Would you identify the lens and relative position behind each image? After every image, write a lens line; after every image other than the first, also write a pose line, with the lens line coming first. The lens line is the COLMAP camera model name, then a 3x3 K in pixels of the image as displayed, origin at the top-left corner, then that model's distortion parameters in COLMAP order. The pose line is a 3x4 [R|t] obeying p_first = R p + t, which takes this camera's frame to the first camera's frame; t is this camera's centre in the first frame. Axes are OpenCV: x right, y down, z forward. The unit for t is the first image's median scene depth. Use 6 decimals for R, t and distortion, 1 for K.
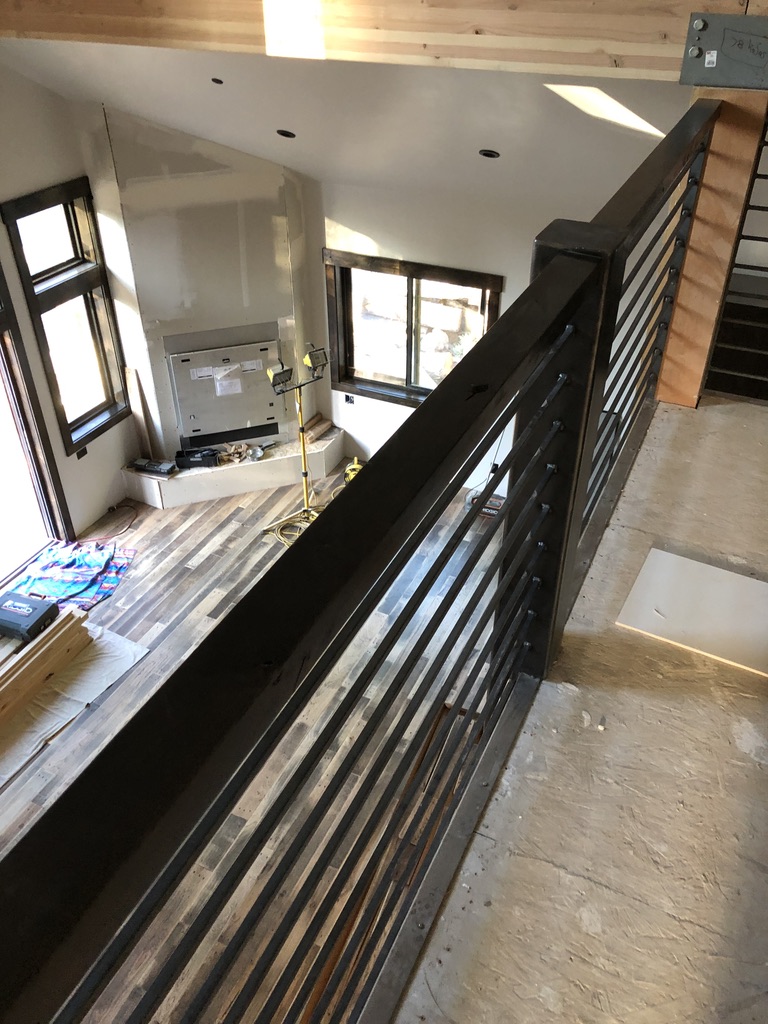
lens RADIAL K [[844.0, 0, 386.9], [0, 844.0, 494.6], [0, 0, 1]] dist [0.024177, -0.015251]
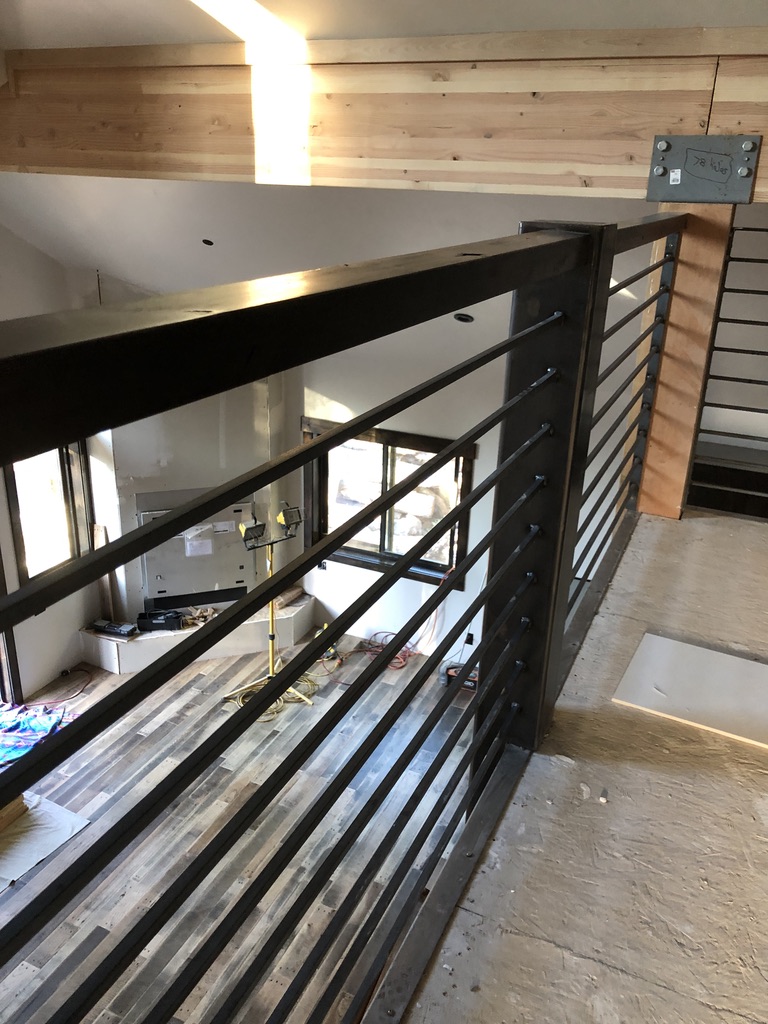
lens RADIAL K [[844.0, 0, 382.1], [0, 844.0, 506.7], [0, 0, 1]] dist [0.024177, -0.015251]
pose [[0.999352, 0.026213, 0.024685, 0.000277], [-0.019797, 0.972657, -0.231402, 0.113374], [-0.030076, 0.230764, 0.972545, 0.062562]]
